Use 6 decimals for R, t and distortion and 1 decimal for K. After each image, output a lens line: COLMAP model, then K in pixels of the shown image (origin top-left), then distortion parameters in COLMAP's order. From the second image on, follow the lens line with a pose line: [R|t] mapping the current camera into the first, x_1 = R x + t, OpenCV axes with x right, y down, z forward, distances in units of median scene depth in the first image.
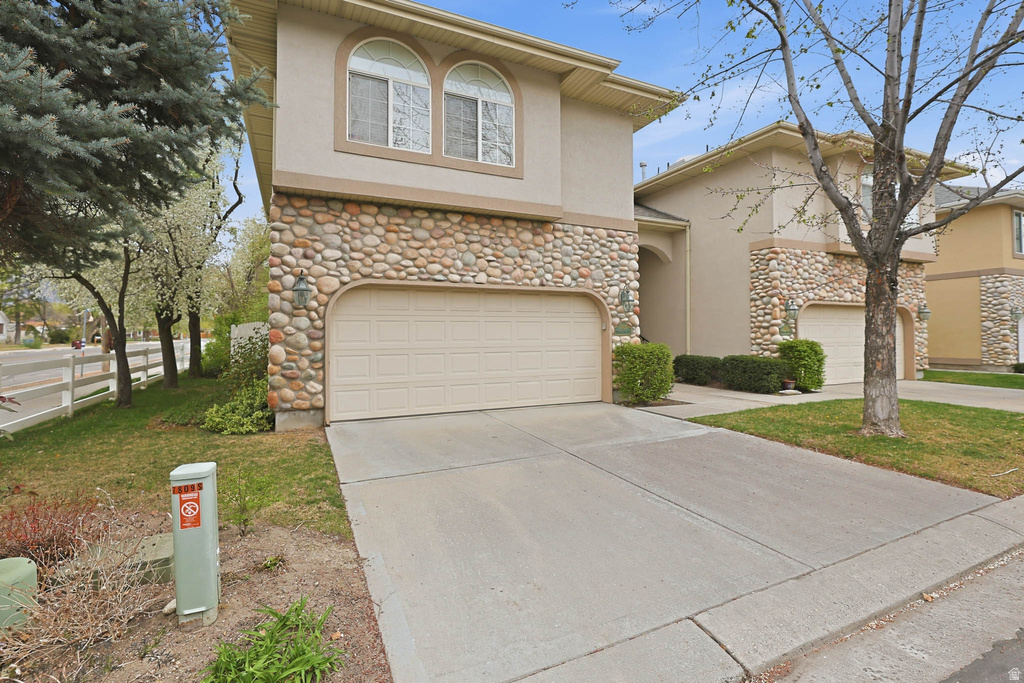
lens RADIAL K [[457.5, 0, 514.3], [0, 457.5, 331.7], [0, 0, 1]] dist [-0.000675, -0.000325]
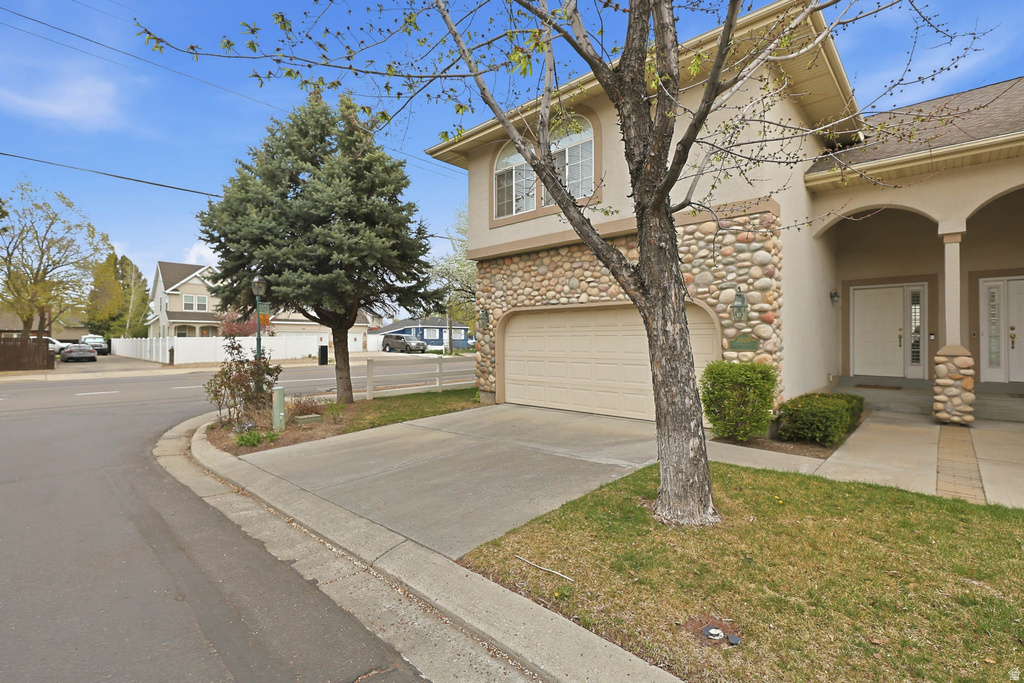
lens RADIAL K [[468.0, 0, 506.0], [0, 468.0, 335.7], [0, 0, 1]] dist [0.002490, 0.000498]
pose [[0.367573, -0.005176, -0.929980, 0.975762], [0.004814, 0.999982, -0.003663, -0.019772], [0.929982, -0.003131, 0.367591, 0.397272]]
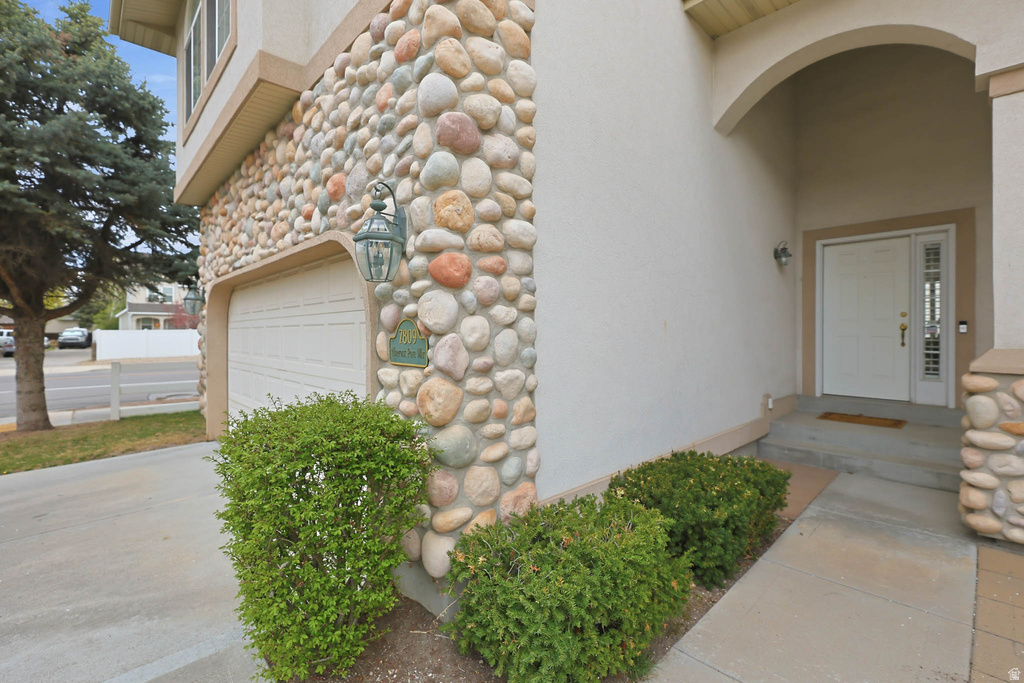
lens RADIAL K [[457.5, 0, 514.3], [0, 457.5, 331.7], [0, 0, 1]] dist [-0.000675, -0.000325]
pose [[0.324331, 0.001224, -0.945943, 0.614497], [0.005829, 0.999978, 0.003293, -0.016092], [0.945926, -0.006582, 0.324317, 1.147930]]
